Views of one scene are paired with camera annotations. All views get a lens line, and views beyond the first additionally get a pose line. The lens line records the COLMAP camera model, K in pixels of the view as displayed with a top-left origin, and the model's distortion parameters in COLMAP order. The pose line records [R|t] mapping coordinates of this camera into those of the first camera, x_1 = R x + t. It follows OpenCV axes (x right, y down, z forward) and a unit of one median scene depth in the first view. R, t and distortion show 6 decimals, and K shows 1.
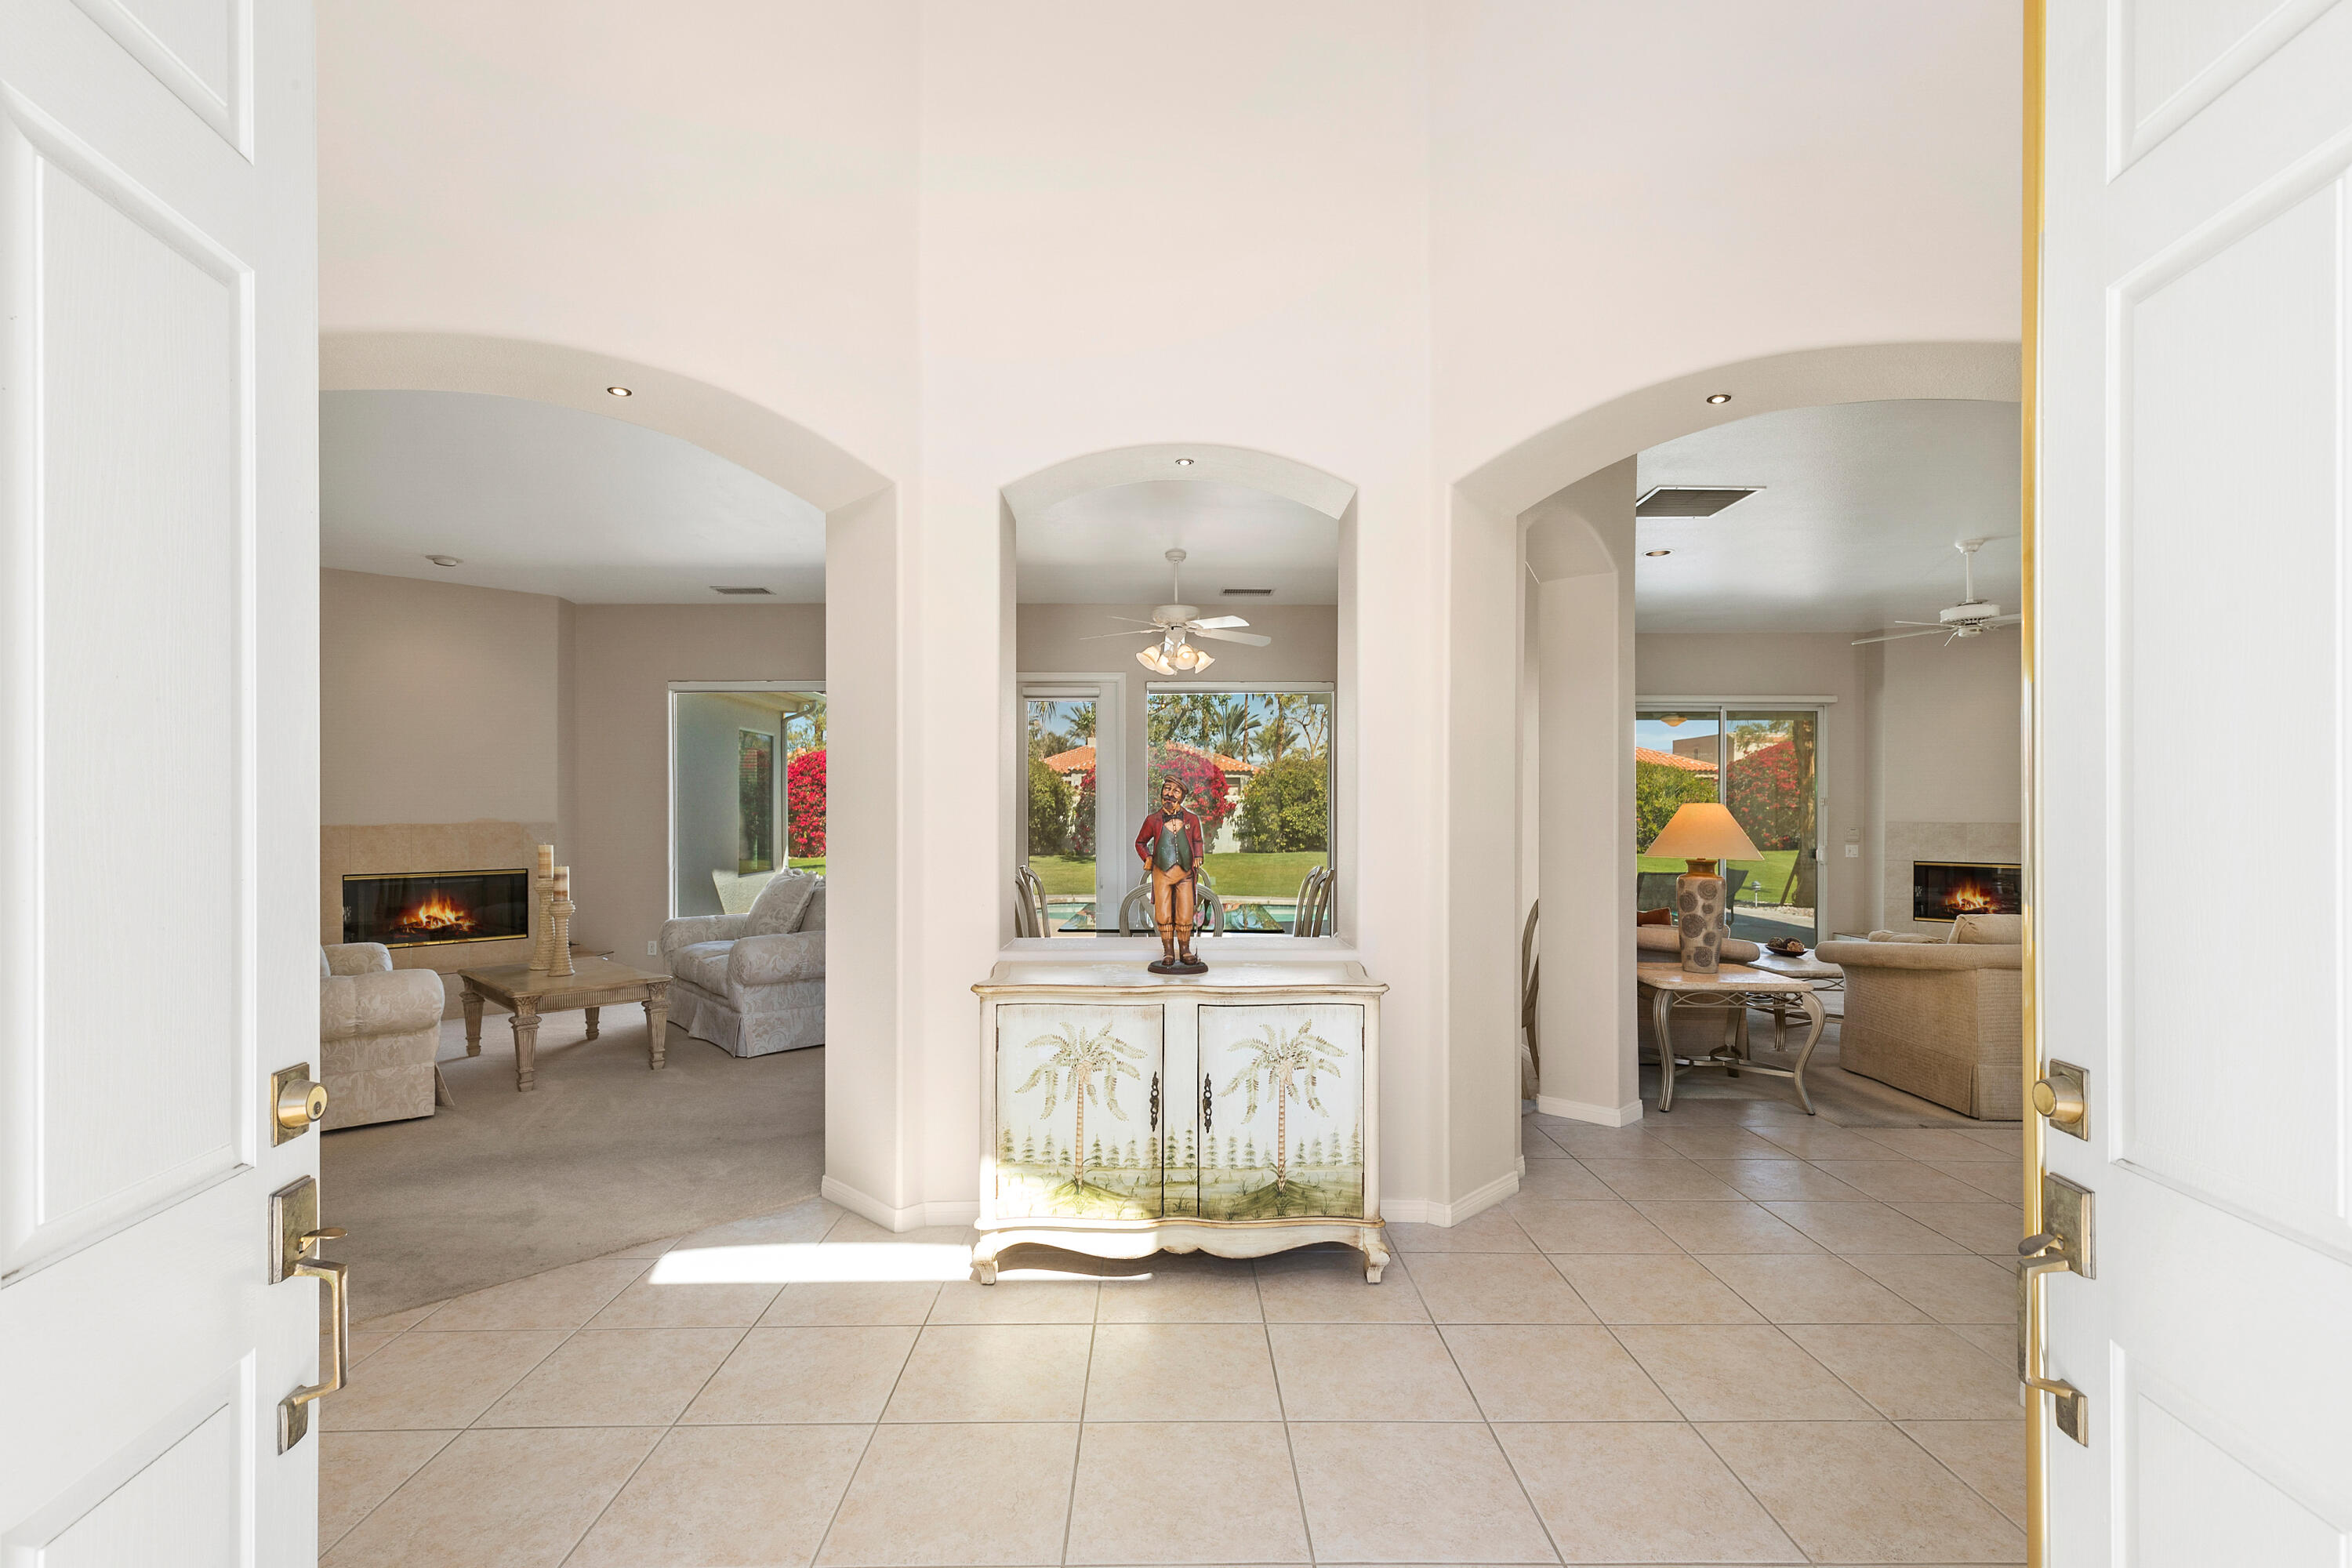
lens RADIAL K [[1070.0, 0, 1170.7], [0, 1070.0, 813.6], [0, 0, 1]] dist [0.012723, 0.000703]
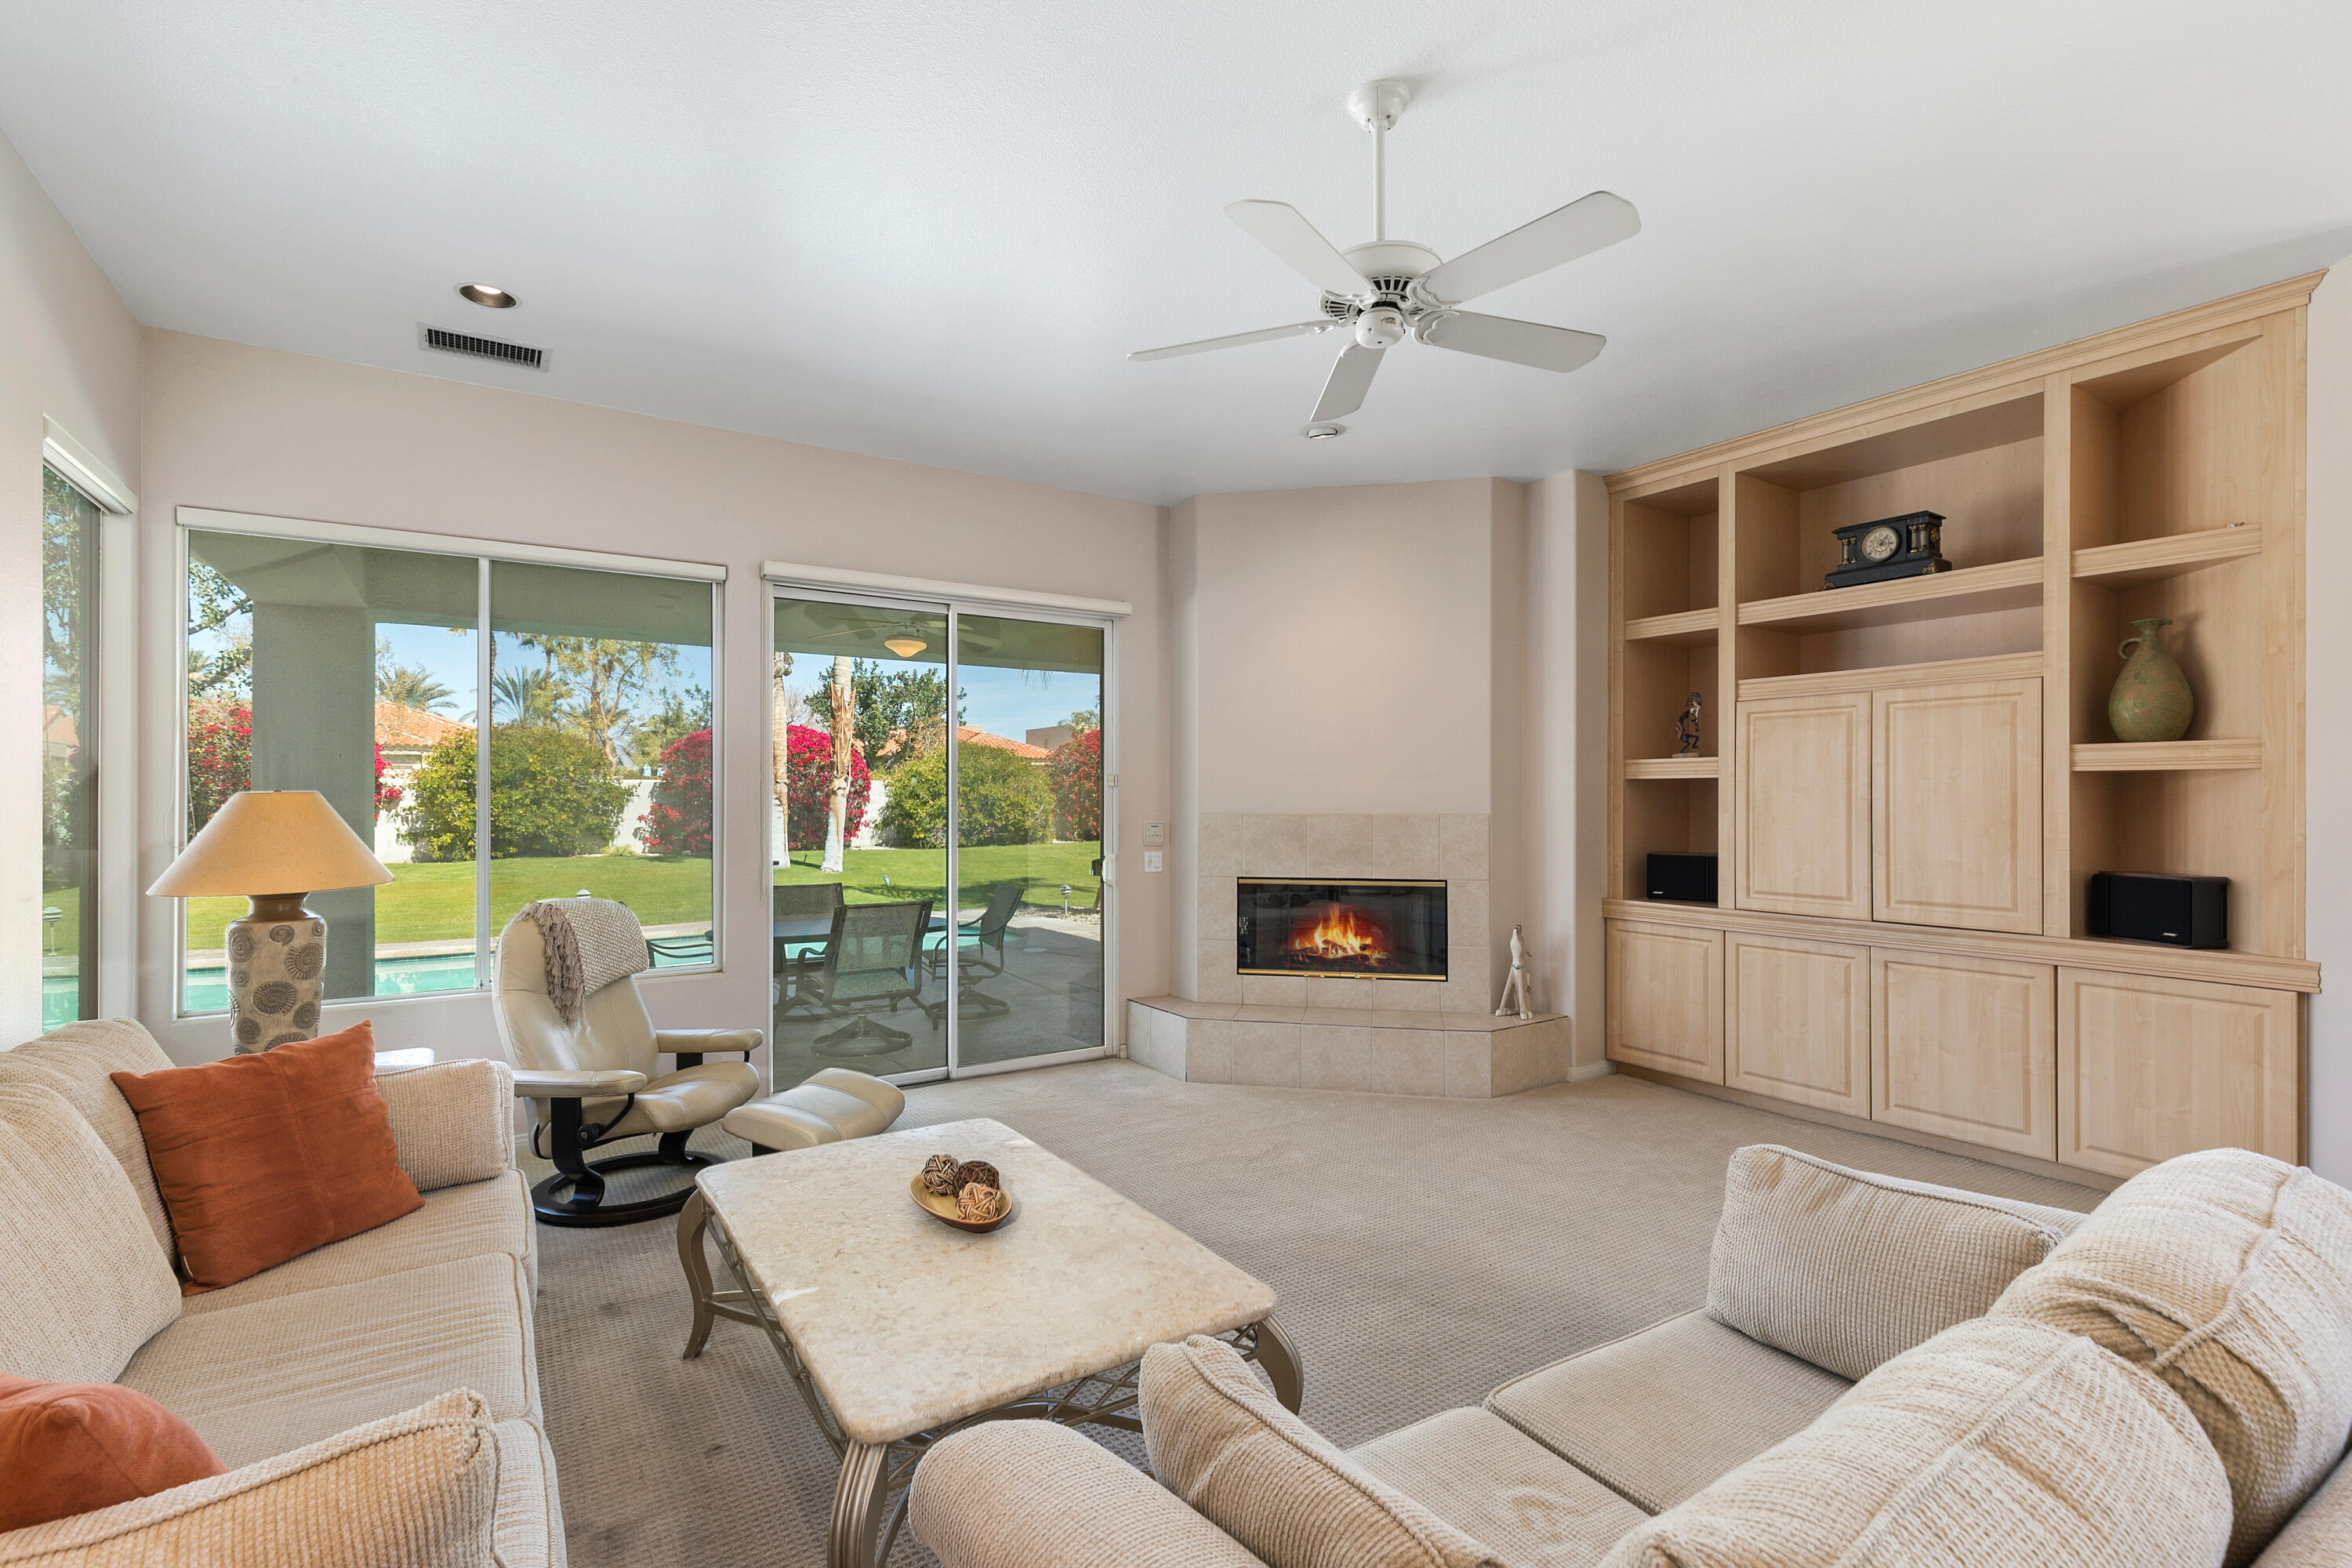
lens RADIAL K [[1070.0, 0, 1169.3], [0, 1070.0, 789.4], [0, 0, 1]] dist [0.012723, 0.000703]
pose [[0.846752, 0.000976, 0.531988, 0.321640], [0.005401, 0.999931, -0.010433, 0.000475], [-0.531961, 0.011707, 0.846688, 0.486698]]
